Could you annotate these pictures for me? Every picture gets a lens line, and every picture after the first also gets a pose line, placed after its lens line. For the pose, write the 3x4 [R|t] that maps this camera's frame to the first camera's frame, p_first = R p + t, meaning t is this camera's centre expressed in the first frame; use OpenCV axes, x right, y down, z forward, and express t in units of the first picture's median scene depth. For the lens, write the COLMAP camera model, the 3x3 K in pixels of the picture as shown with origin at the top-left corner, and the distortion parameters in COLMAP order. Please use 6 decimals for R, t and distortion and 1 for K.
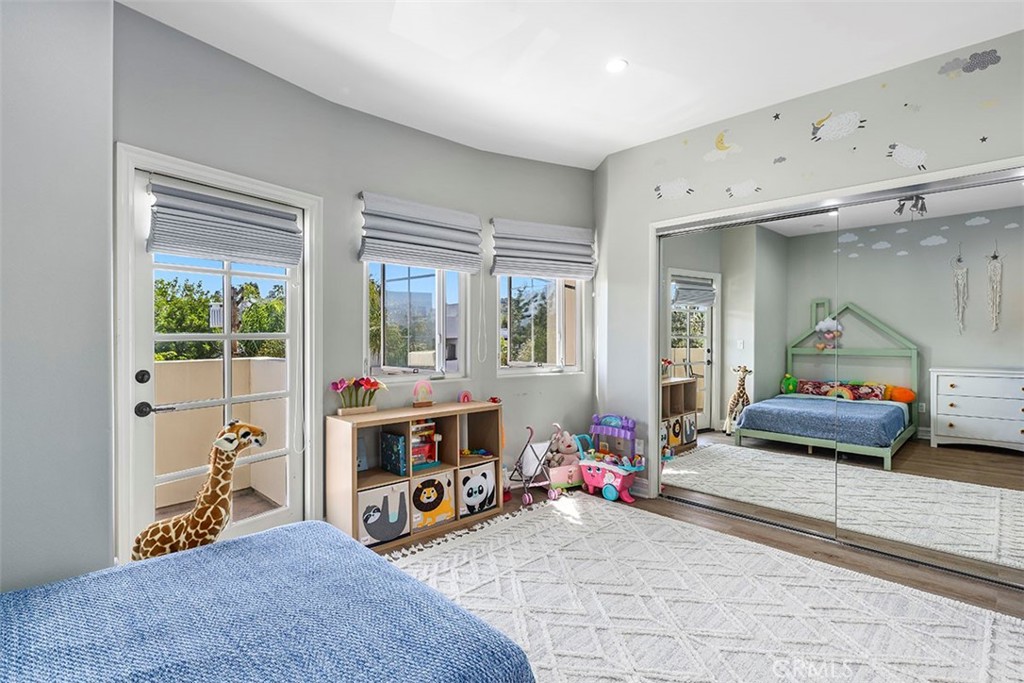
lens RADIAL K [[490.3, 0, 508.6], [0, 490.3, 335.2], [0, 0, 1]] dist [0.002506, 0.000150]
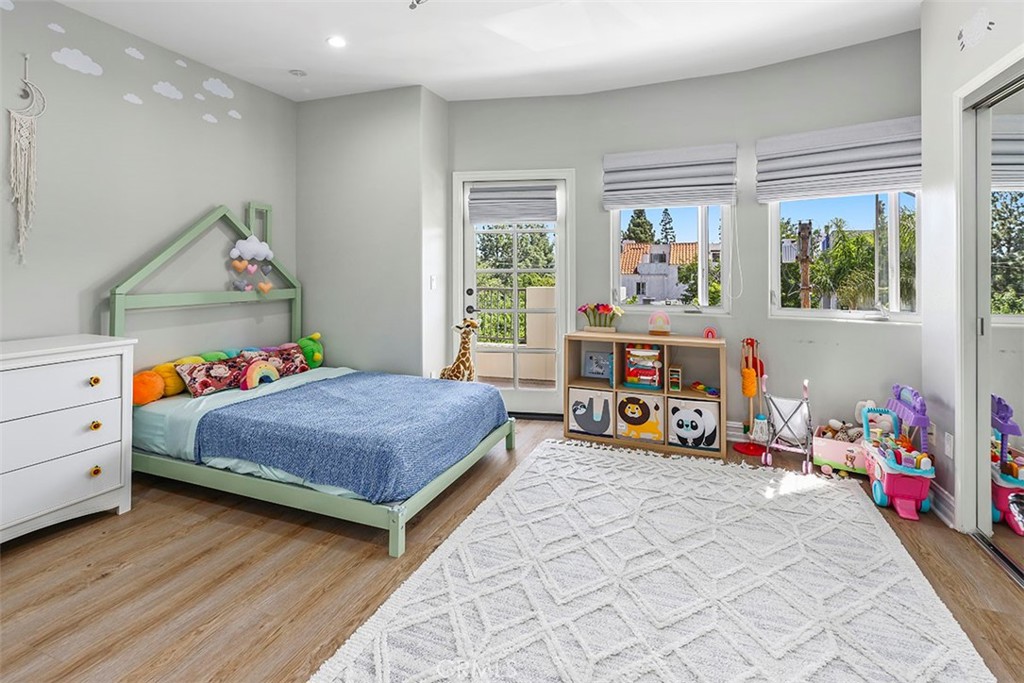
lens RADIAL K [[487.1, 0, 507.0], [0, 487.1, 261.6], [0, 0, 1]] dist [0.001580, 0.000032]
pose [[0.416969, -0.015361, -0.908791, 0.719709], [0.000083, 0.999858, -0.016862, -0.000135], [0.908921, 0.006956, 0.416911, 0.252426]]
